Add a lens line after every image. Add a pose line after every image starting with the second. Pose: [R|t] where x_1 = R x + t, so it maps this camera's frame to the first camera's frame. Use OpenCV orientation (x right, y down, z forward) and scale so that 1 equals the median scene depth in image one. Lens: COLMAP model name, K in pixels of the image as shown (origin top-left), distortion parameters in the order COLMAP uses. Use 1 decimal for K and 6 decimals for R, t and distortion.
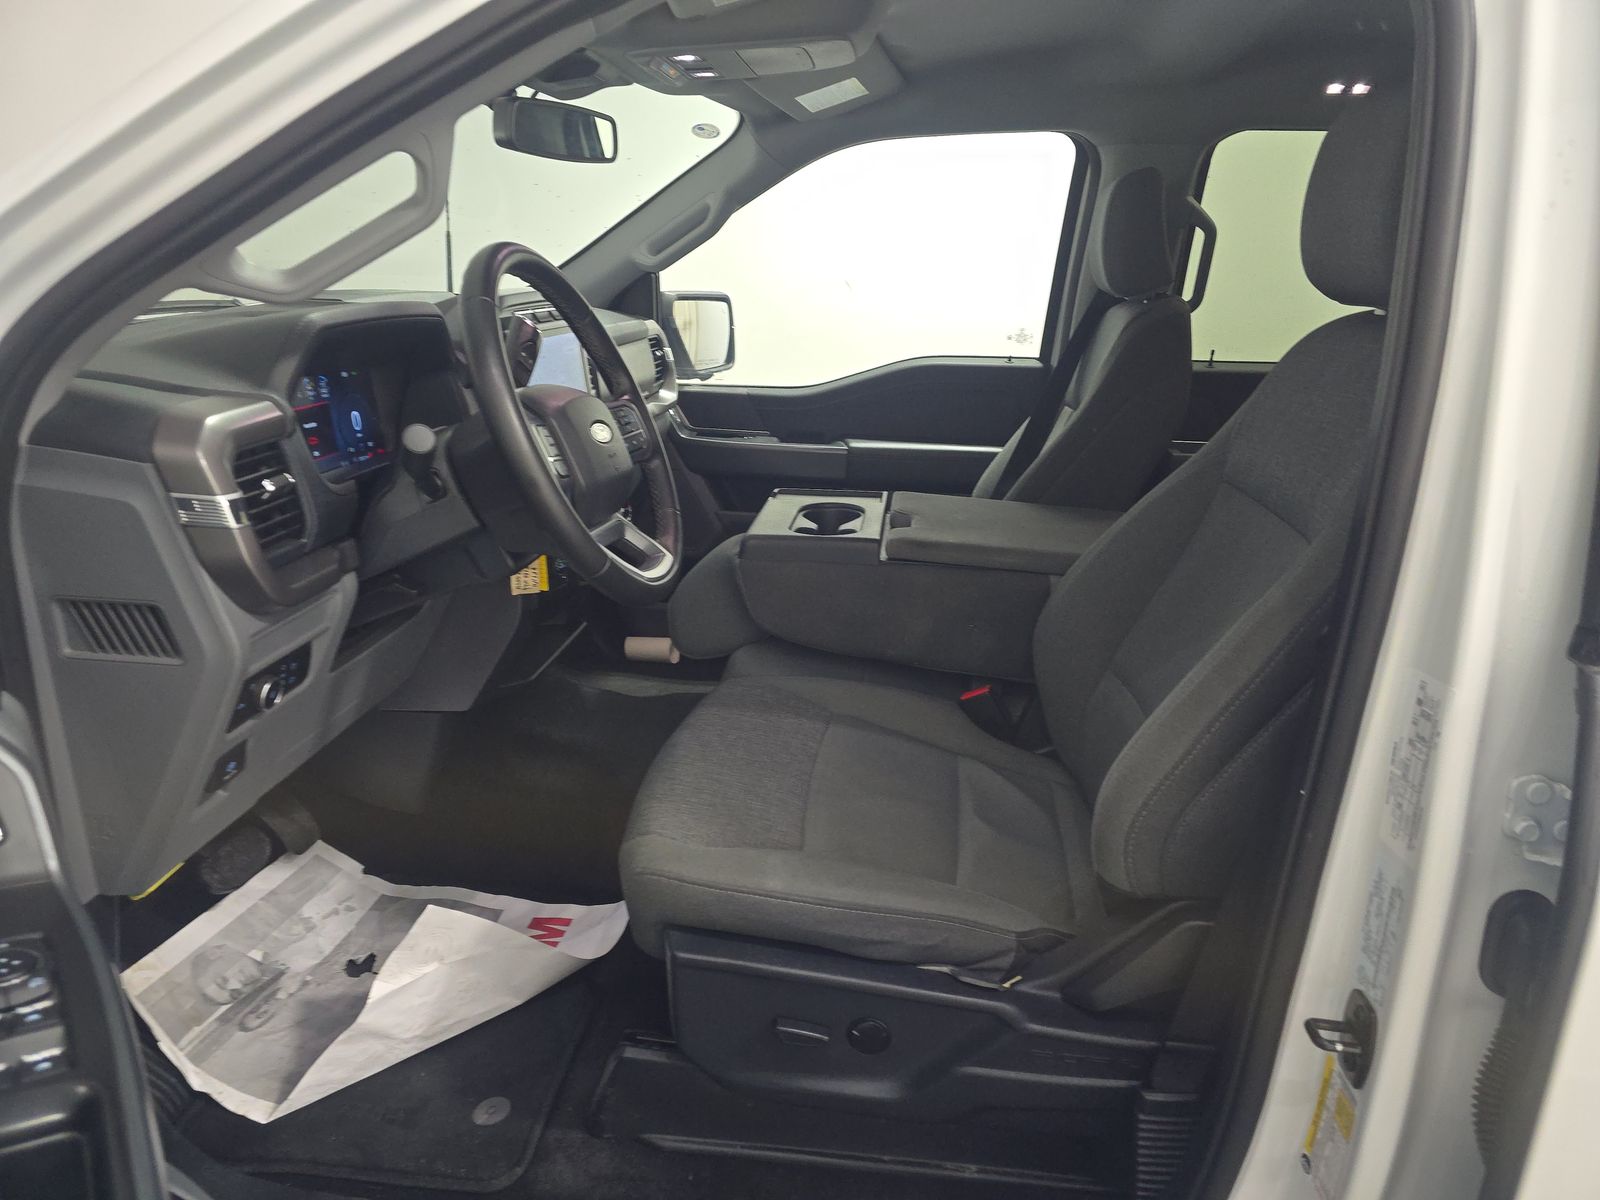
lens RADIAL K [[1060.3, 0, 802.6], [0, 1060.3, 602.7], [0, 0, 1]] dist [0.058799, -0.057598]
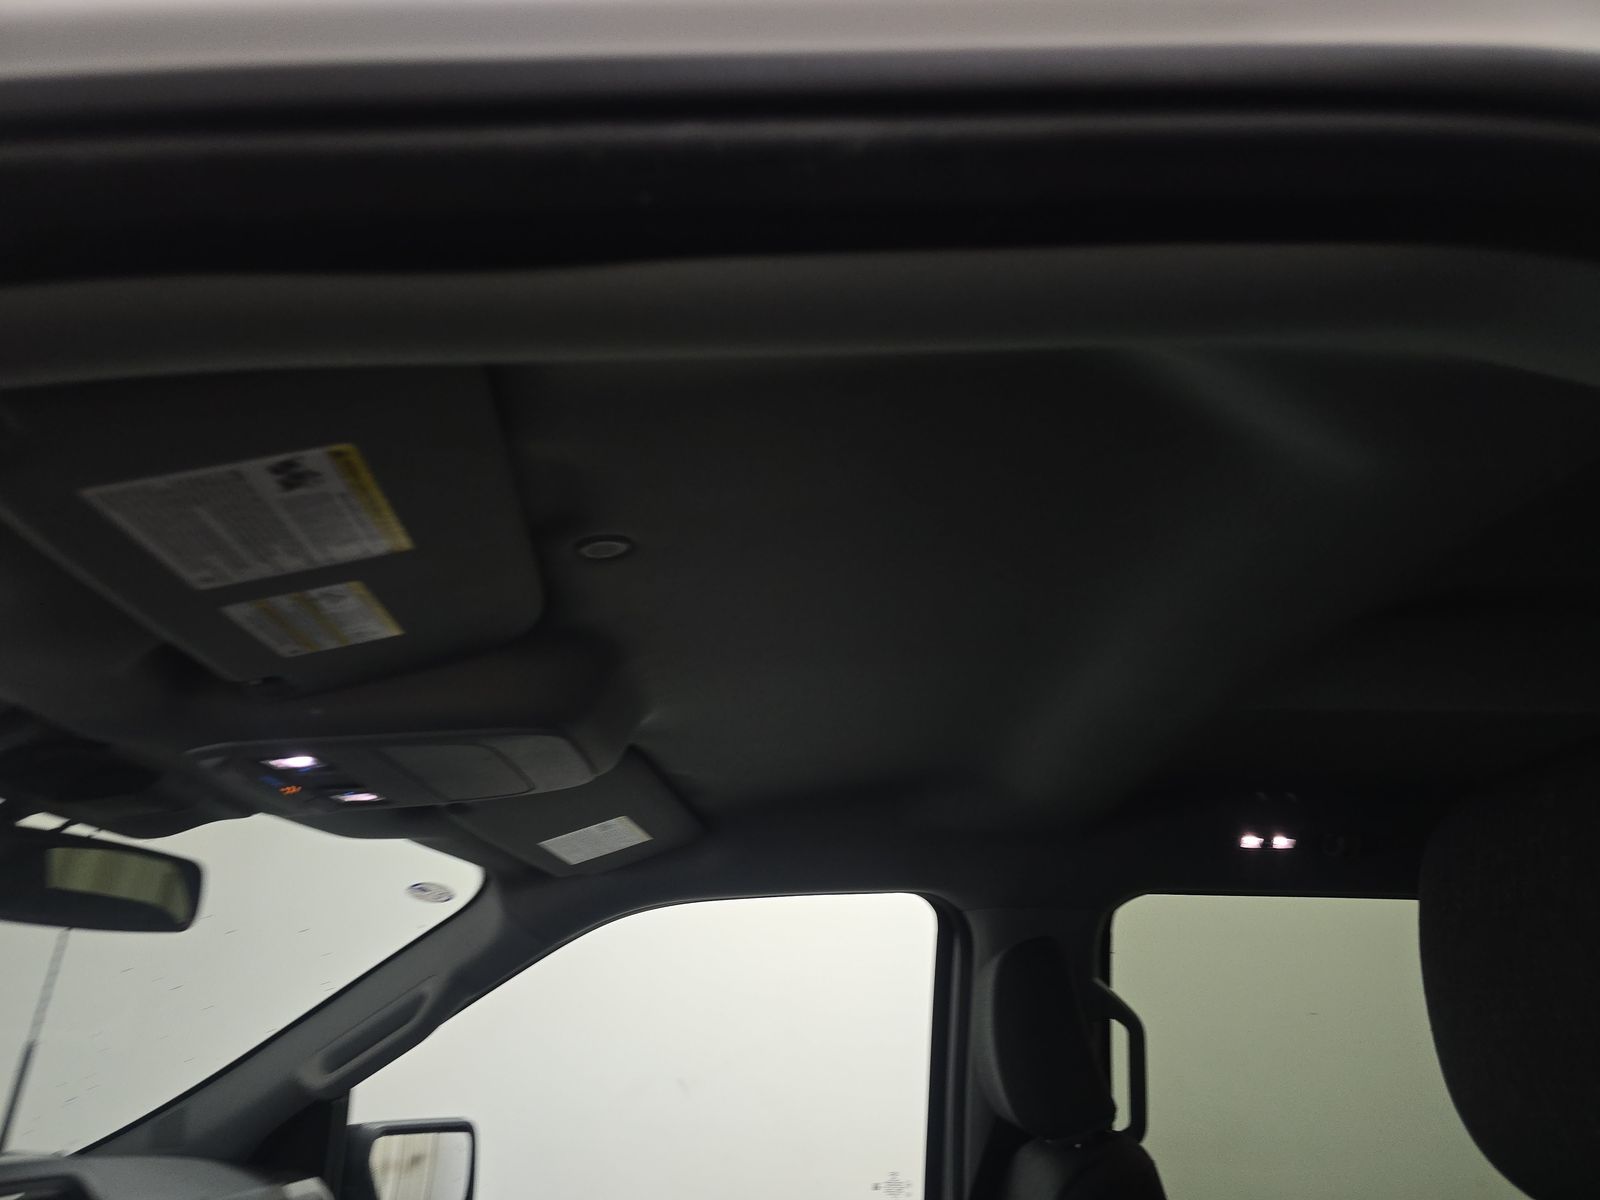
lens RADIAL K [[1060.3, 0, 802.6], [0, 1060.3, 602.7], [0, 0, 1]] dist [0.058799, -0.057598]
pose [[0.992902, 0.030935, 0.114840, 0.068858], [0.050100, 0.766938, -0.639762, -0.116382], [-0.107866, 0.640975, 0.759945, 0.299314]]
